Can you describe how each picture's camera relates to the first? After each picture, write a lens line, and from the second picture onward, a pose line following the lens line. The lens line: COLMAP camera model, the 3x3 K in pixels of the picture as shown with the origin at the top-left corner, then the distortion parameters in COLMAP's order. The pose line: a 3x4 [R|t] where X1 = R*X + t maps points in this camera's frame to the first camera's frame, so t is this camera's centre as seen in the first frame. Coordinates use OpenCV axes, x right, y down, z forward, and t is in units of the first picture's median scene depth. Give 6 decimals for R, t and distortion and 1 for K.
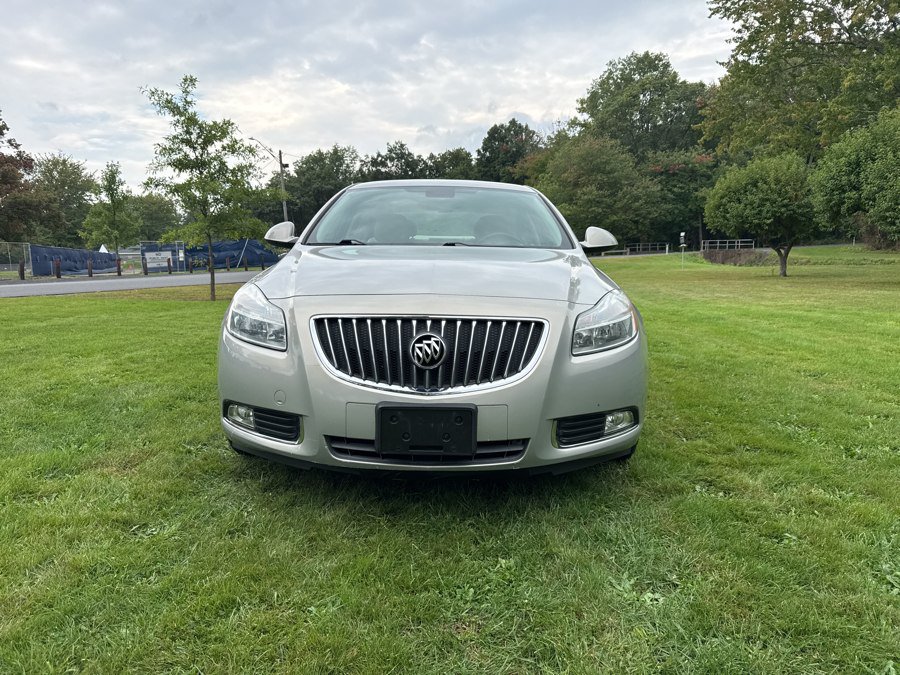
lens RADIAL K [[641.7, 0, 447.9], [0, 641.7, 331.4], [0, 0, 1]] dist [0.022404, -0.034234]
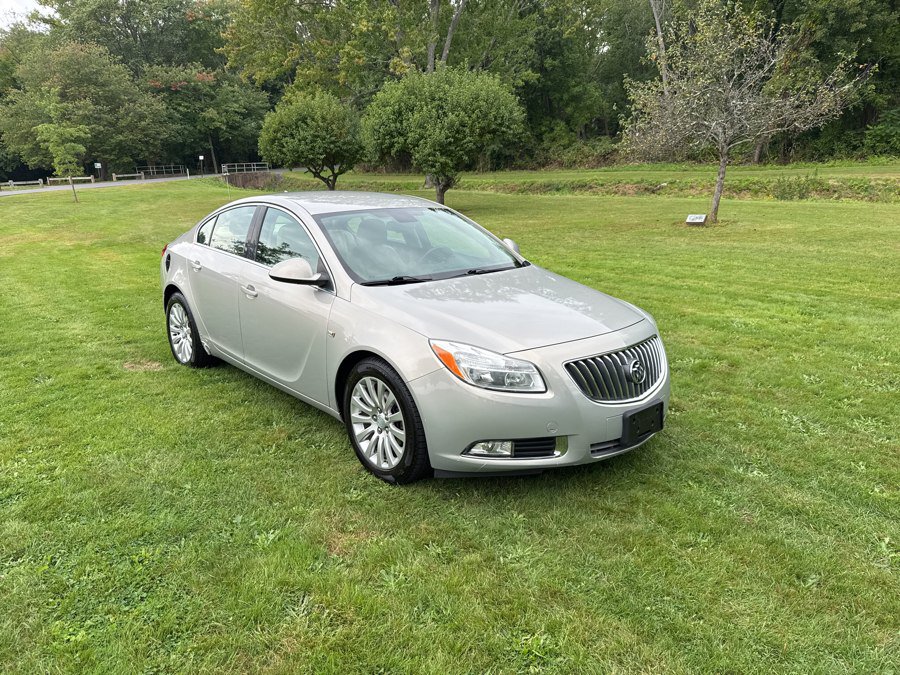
lens RADIAL K [[627.6, 0, 449.8], [0, 627.6, 344.8], [0, 0, 1]] dist [0.029880, -0.033287]
pose [[0.738820, -0.191388, 0.646155, -0.443210], [0.094925, 0.978820, 0.181384, -0.116464], [-0.667184, -0.072674, 0.741339, 0.065554]]
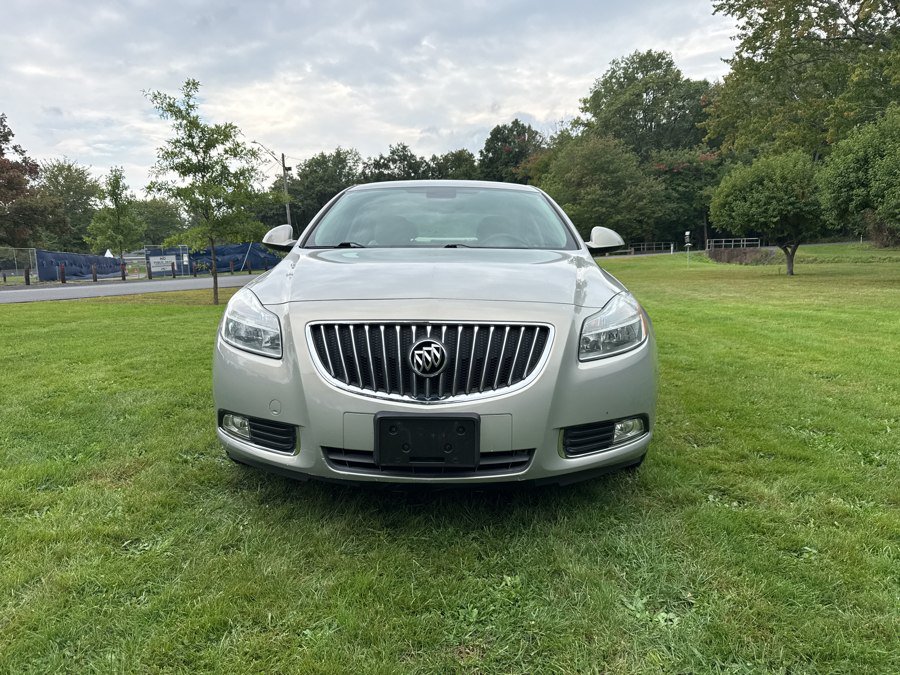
lens RADIAL K [[642.7, 0, 443.1], [0, 642.7, 333.3], [0, 0, 1]] dist [0.015892, -0.024870]
pose [[0.999879, -0.007582, -0.013557, 0.001506], [0.007588, 0.999971, 0.000423, -0.002283], [0.013553, -0.000525, 0.999908, 0.013887]]
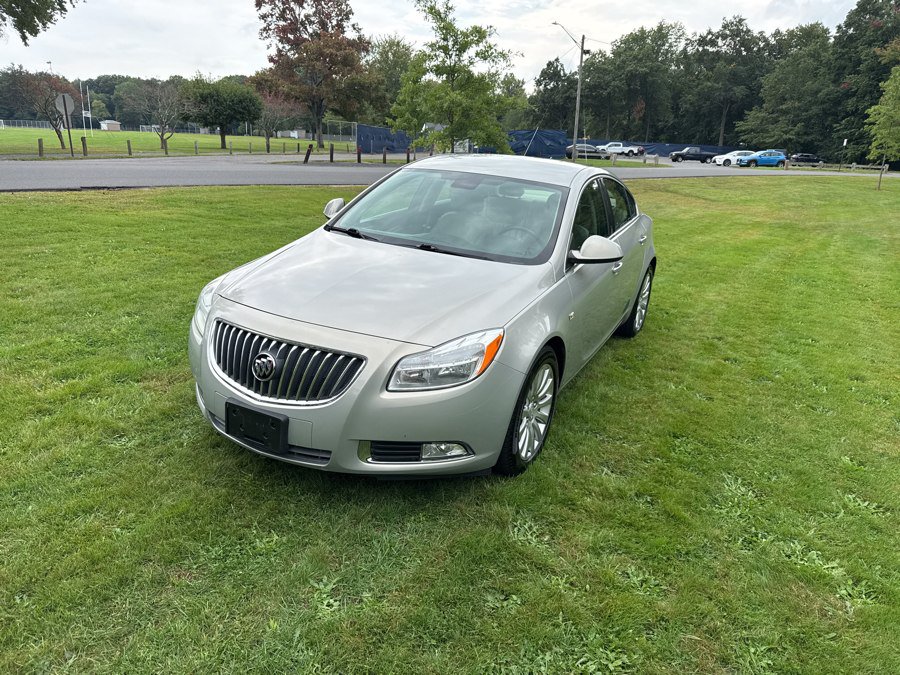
lens RADIAL K [[632.4, 0, 446.6], [0, 632.4, 337.8], [0, 0, 1]] dist [0.025304, -0.033572]
pose [[0.893918, 0.189625, -0.406143, 0.267821], [-0.113205, 0.972242, 0.204768, -0.109502], [0.433699, -0.137068, 0.890572, 0.015457]]
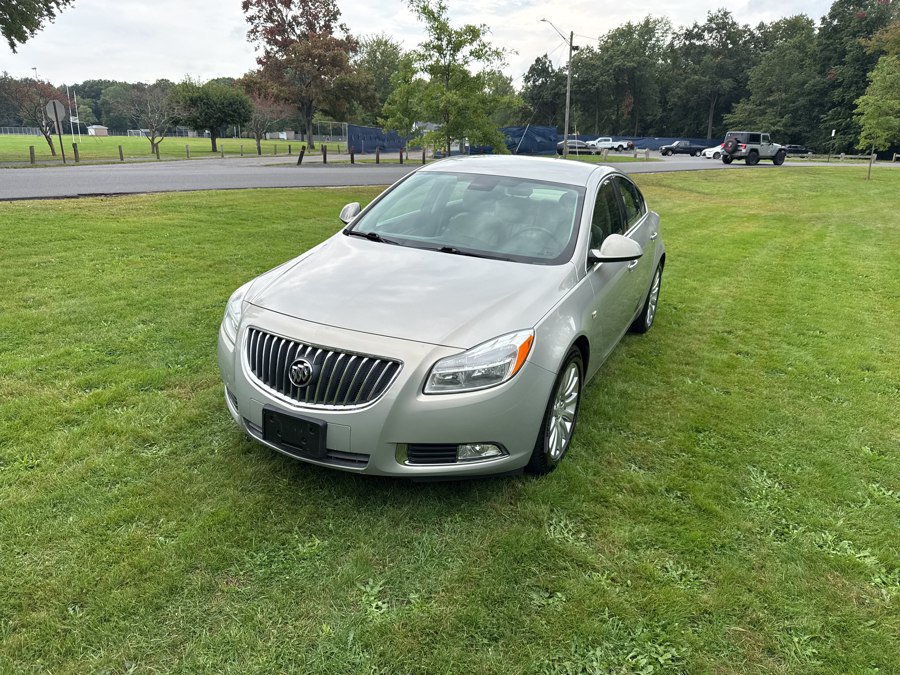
lens RADIAL K [[633.2, 0, 447.6], [0, 633.2, 335.6], [0, 0, 1]] dist [0.024336, -0.033740]
pose [[0.902543, 0.168165, -0.396404, 0.245206], [-0.092601, 0.974848, 0.202720, -0.110564], [0.420524, -0.146257, 0.895415, -0.000544]]
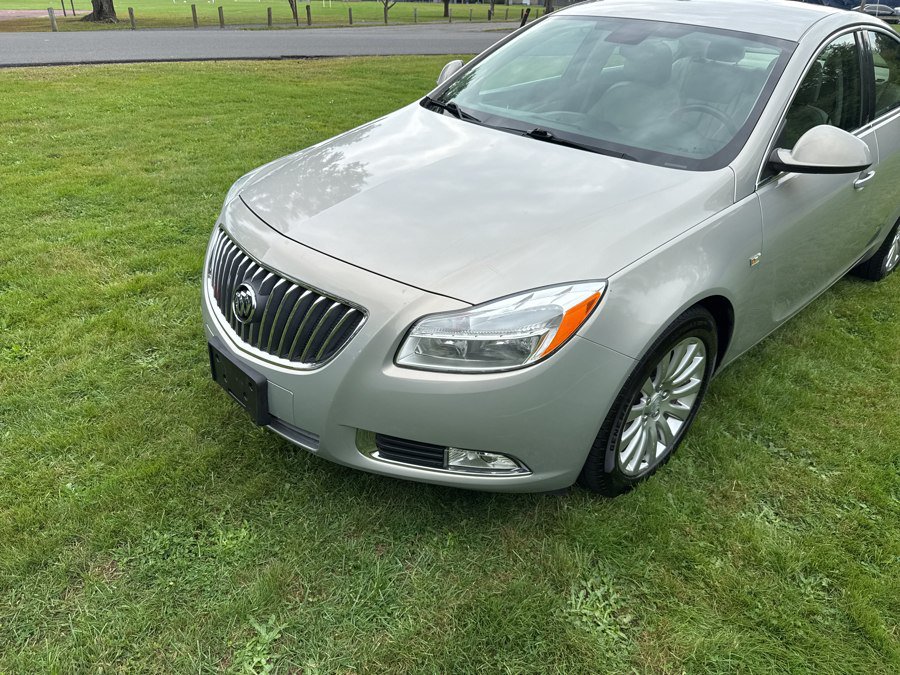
lens RADIAL K [[639.8, 0, 444.3], [0, 639.8, 340.9], [0, 0, 1]] dist [-0.002139, -0.008304]
pose [[0.695902, 0.371418, -0.614629, 0.249036], [-0.118431, 0.903504, 0.411892, -0.109971], [0.708304, -0.213845, 0.672738, 0.197073]]
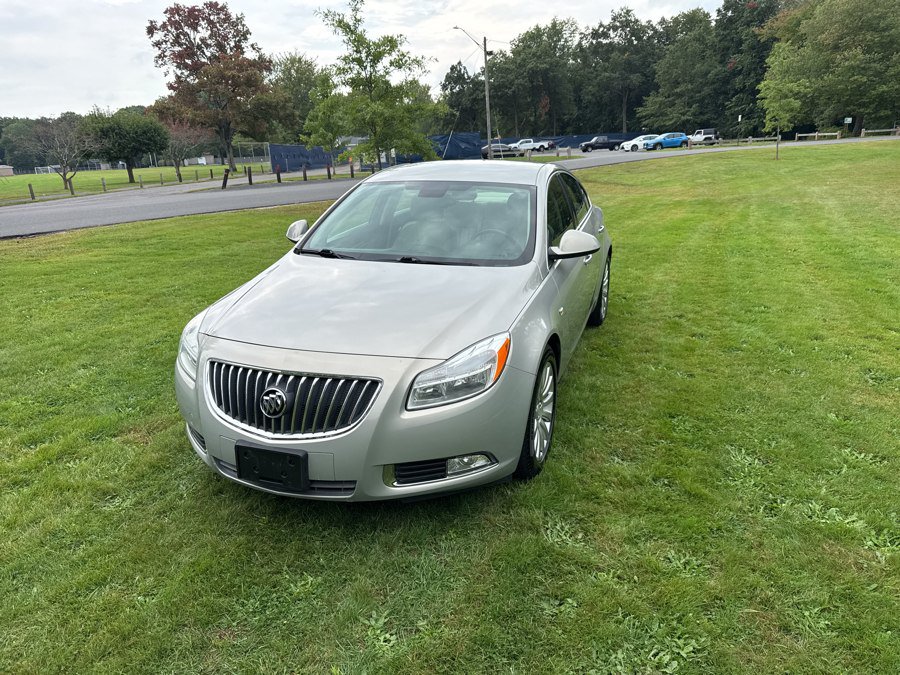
lens RADIAL K [[634.4, 0, 446.3], [0, 634.4, 337.1], [0, 0, 1]] dist [0.018801, -0.027696]
pose [[0.945825, 0.069898, -0.317062, 0.219733], [-0.010218, 0.982475, 0.186112, -0.107673], [0.324515, -0.172790, 0.929964, 0.003863]]
